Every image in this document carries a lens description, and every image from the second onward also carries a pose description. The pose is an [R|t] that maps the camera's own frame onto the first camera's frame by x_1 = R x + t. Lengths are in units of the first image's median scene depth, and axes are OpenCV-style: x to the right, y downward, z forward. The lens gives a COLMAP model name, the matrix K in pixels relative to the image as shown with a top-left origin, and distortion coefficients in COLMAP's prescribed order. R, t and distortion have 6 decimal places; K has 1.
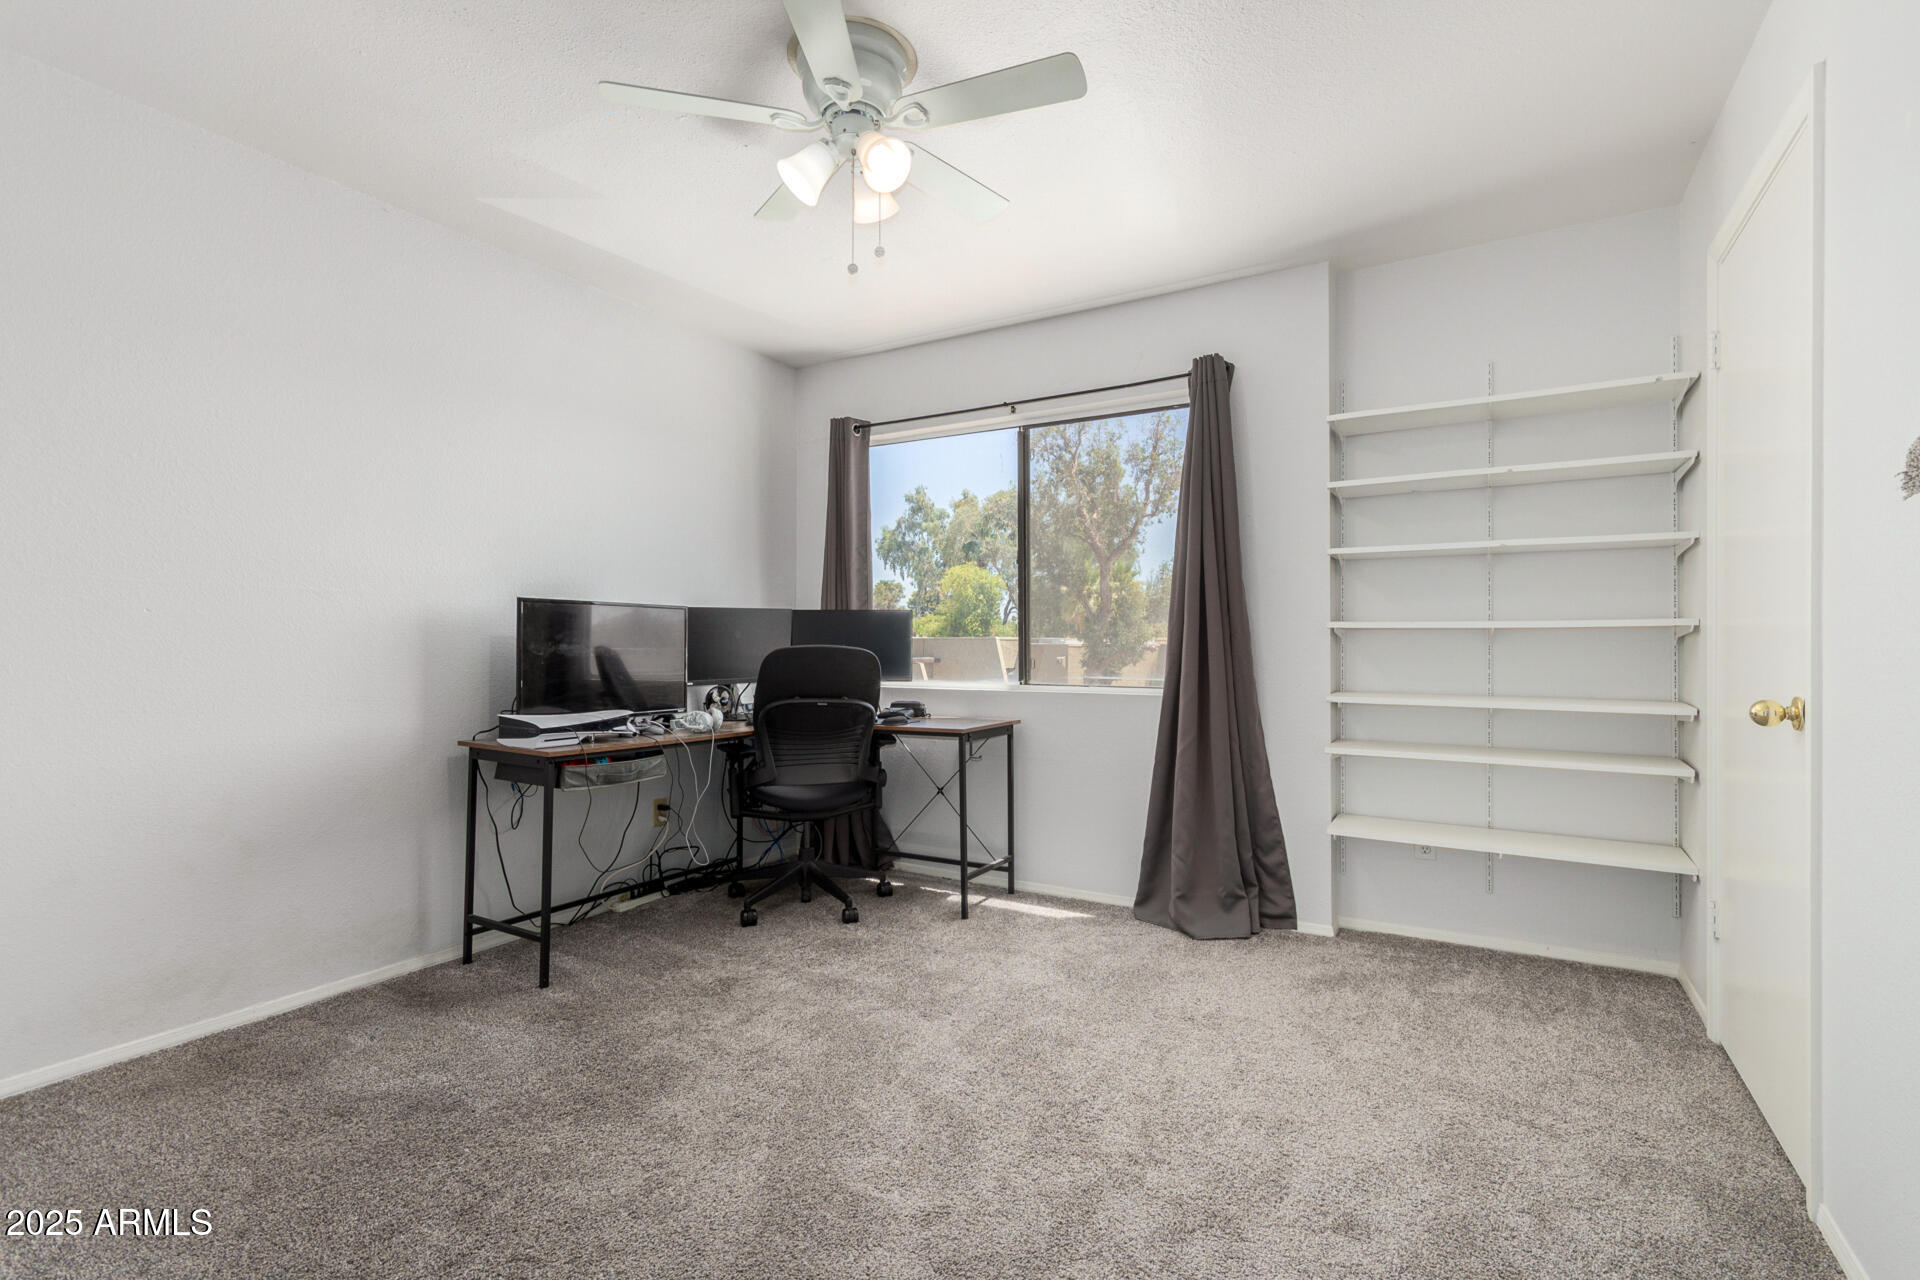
lens RADIAL K [[901.2, 0, 966.6], [0, 901.2, 639.0], [0, 0, 1]] dist [0.007253, 0.001218]
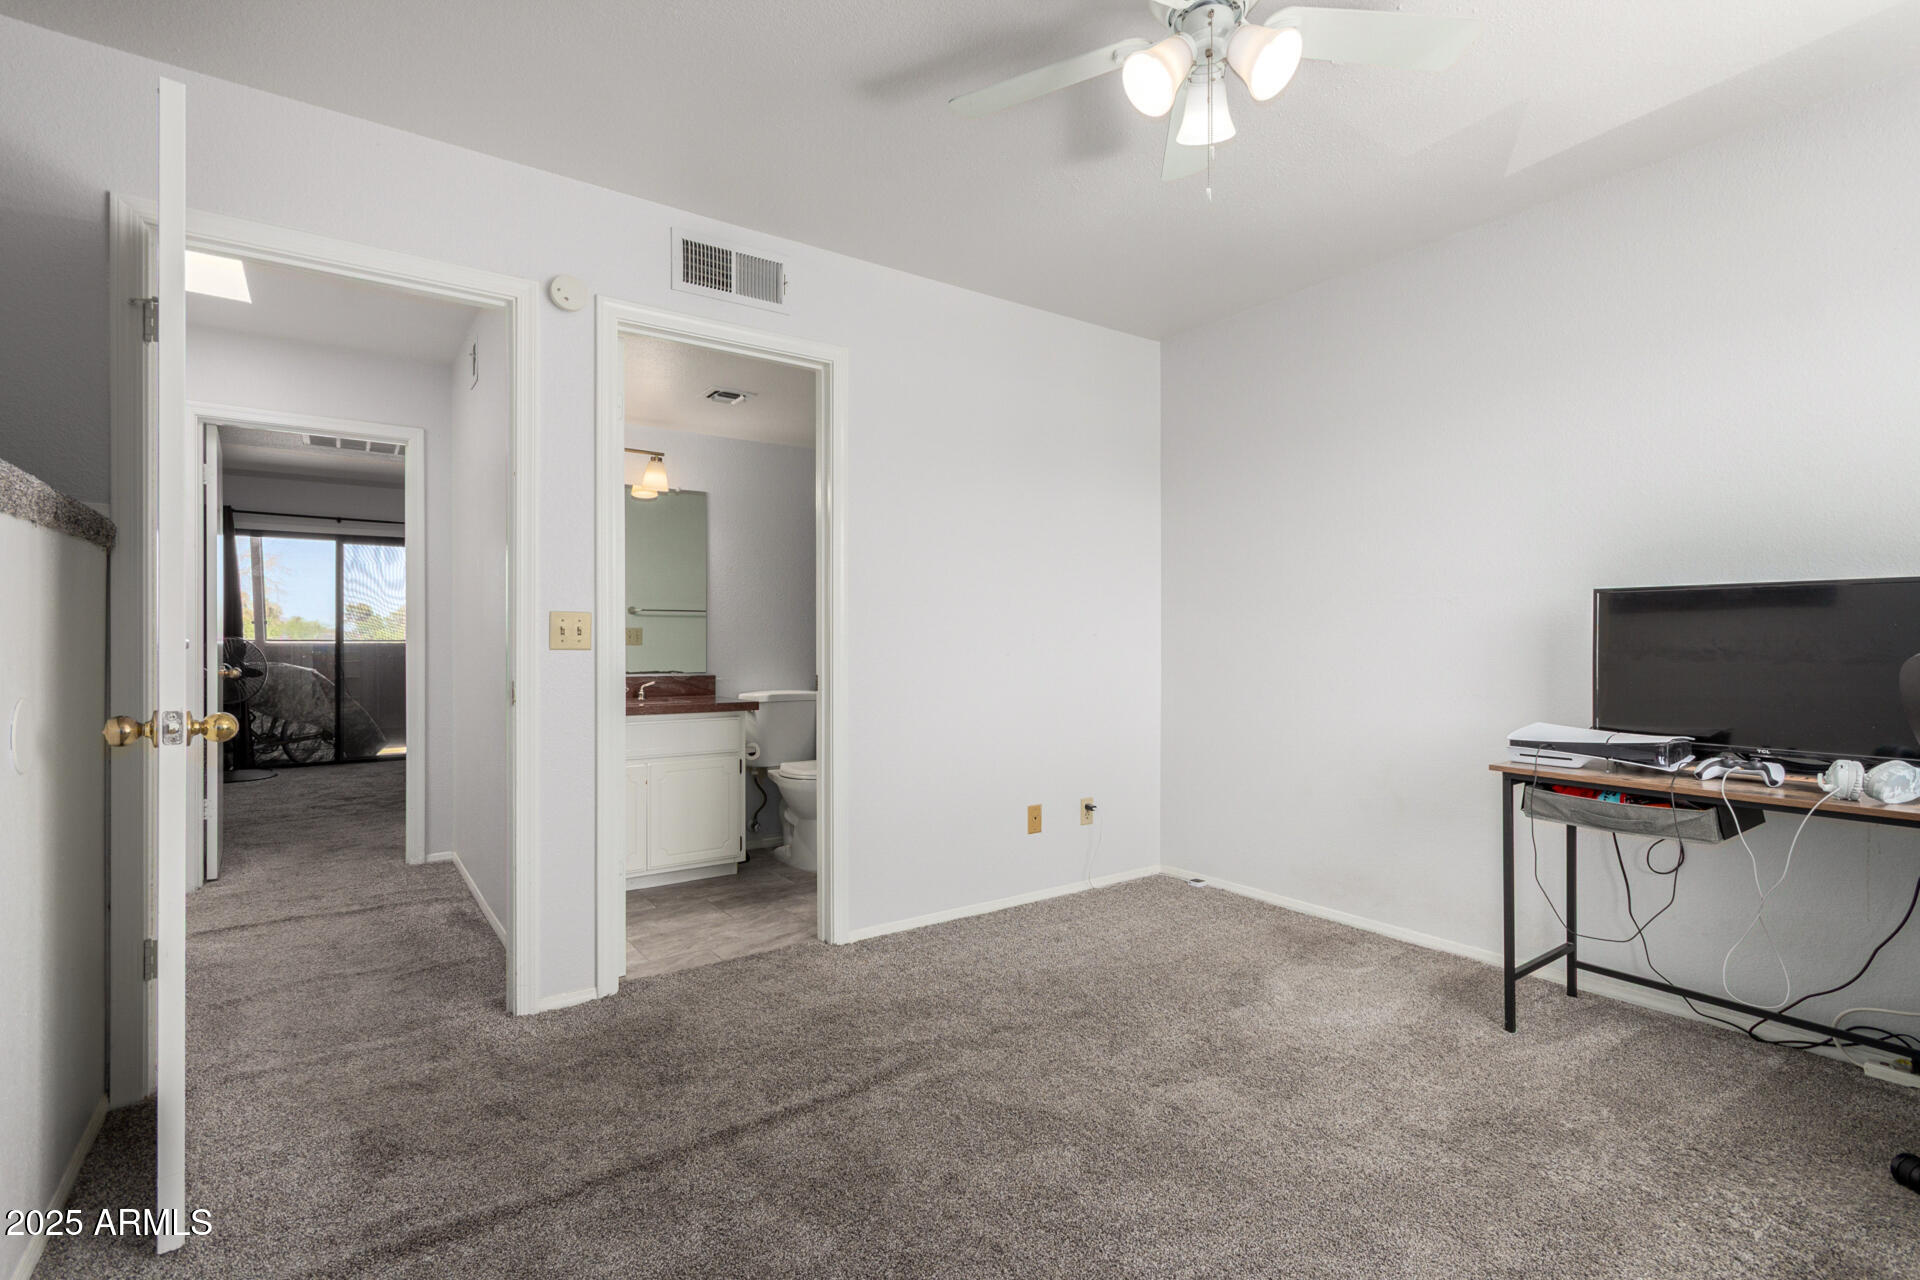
lens RADIAL K [[901.2, 0, 960.3], [0, 901.2, 641.5], [0, 0, 1]] dist [0.007253, 0.001218]
pose [[-0.419100, 0.002423, -0.907937, 0.530443], [0.007712, 0.999970, -0.000892, -0.000211], [0.907907, -0.007376, -0.419106, 0.830873]]
